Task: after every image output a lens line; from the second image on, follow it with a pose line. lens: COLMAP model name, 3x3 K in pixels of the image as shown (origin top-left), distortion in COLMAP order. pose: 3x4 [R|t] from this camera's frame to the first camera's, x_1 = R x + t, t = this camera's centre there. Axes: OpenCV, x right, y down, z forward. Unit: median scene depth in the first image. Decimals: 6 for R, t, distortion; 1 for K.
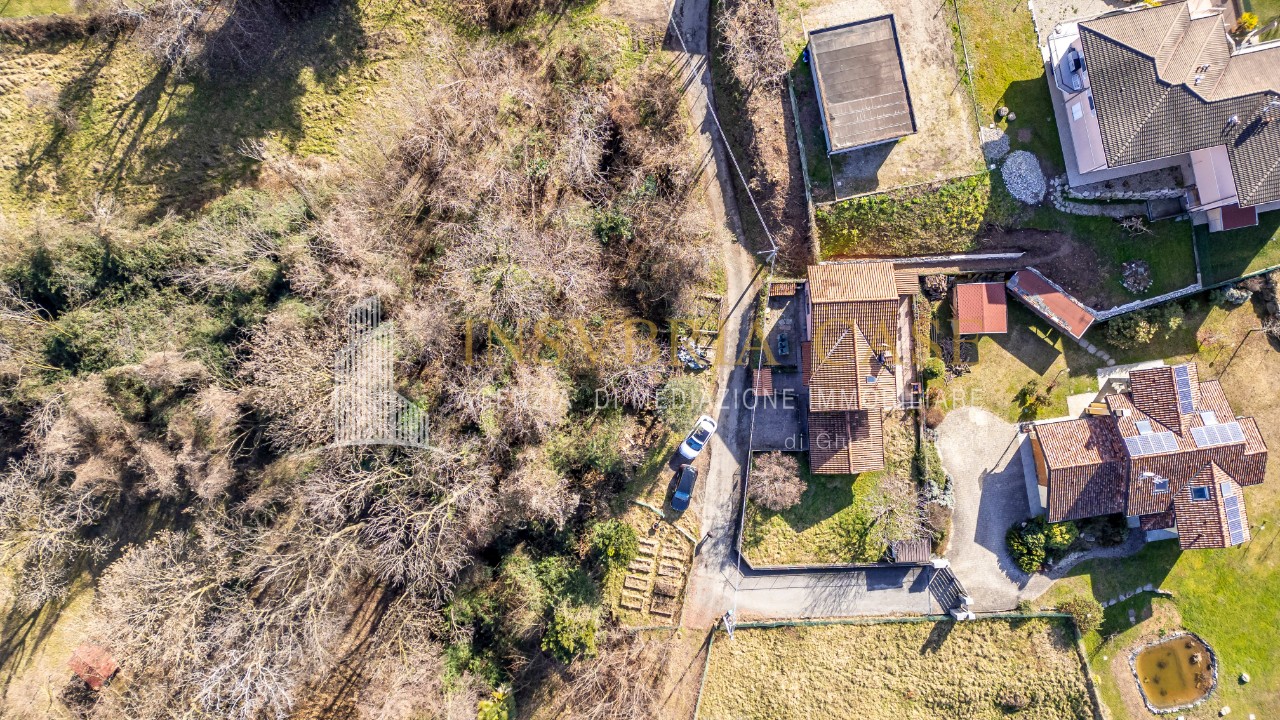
lens RADIAL K [[879.8, 0, 638.5], [0, 879.8, 359.5], [0, 0, 1]] dist [0.069526, -0.067145]
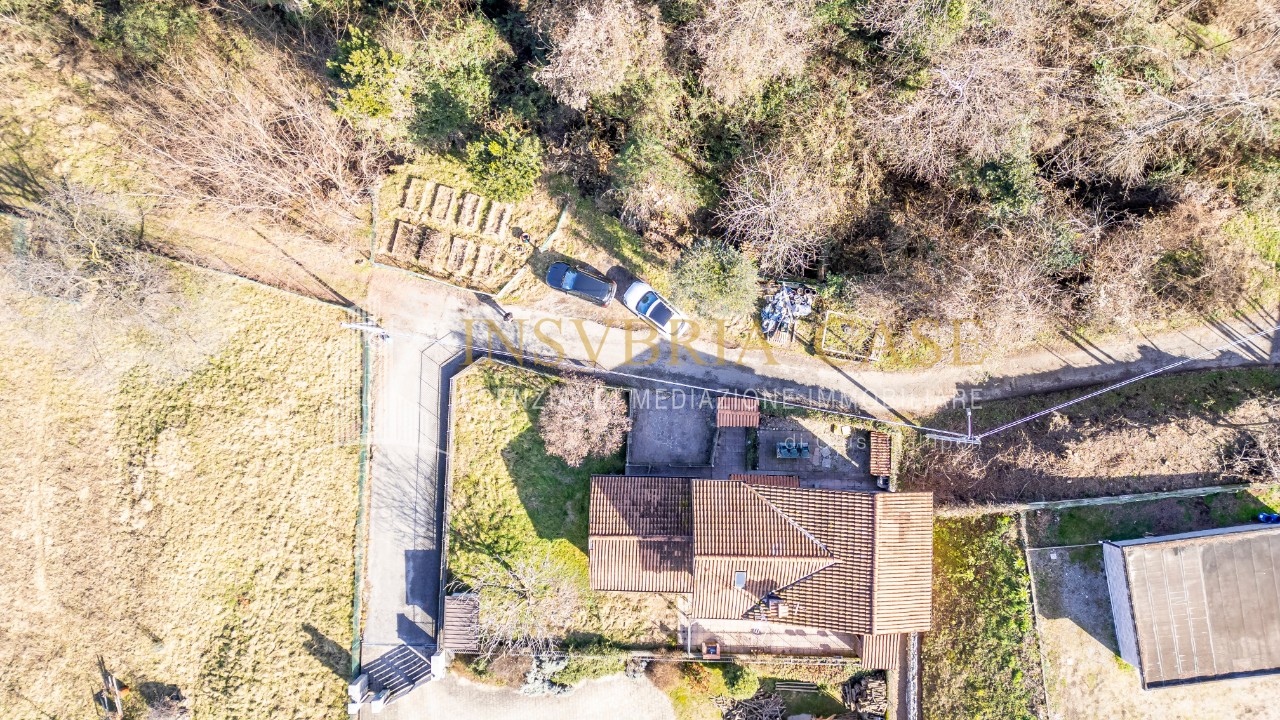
lens RADIAL K [[879.8, 0, 638.5], [0, 879.8, 359.5], [0, 0, 1]] dist [0.069526, -0.067145]
pose [[-0.072078, 0.997331, -0.011643, 0.113113], [-0.997008, -0.071718, 0.028848, 0.080847], [0.027936, 0.013688, 0.999516, 0.350351]]
